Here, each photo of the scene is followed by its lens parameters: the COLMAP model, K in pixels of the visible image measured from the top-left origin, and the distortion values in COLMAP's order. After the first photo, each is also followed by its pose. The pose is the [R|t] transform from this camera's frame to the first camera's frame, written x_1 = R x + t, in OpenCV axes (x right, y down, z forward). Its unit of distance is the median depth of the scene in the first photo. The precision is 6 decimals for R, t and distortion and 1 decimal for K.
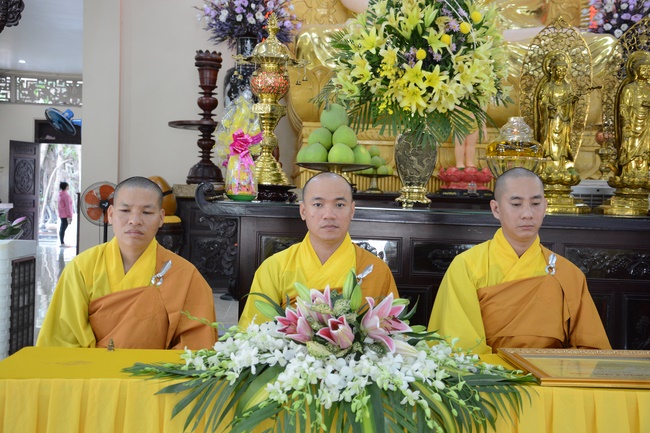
lens RADIAL K [[788.4, 0, 325.0], [0, 788.4, 216.5], [0, 0, 1]] dist [0.090612, 0.005389]
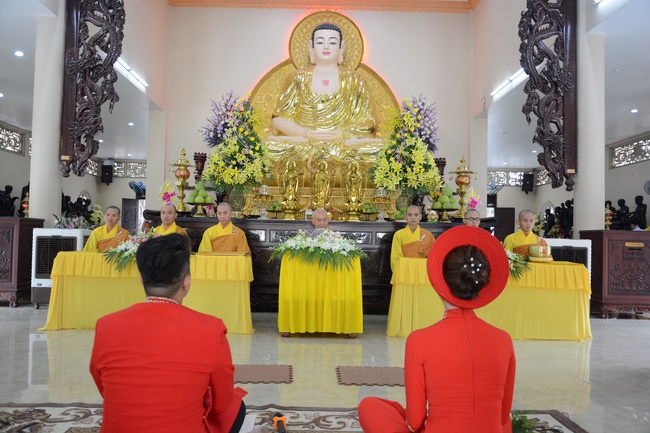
lens RADIAL K [[572.5, 0, 325.0], [0, 572.5, 216.5], [0, 0, 1]] dist [-0.097442, 0.154033]
pose [[0.997756, -0.010975, -0.066051, 0.559349], [0.007027, 0.998191, -0.059712, 0.098213], [0.066587, 0.059113, 0.996028, -0.914022]]
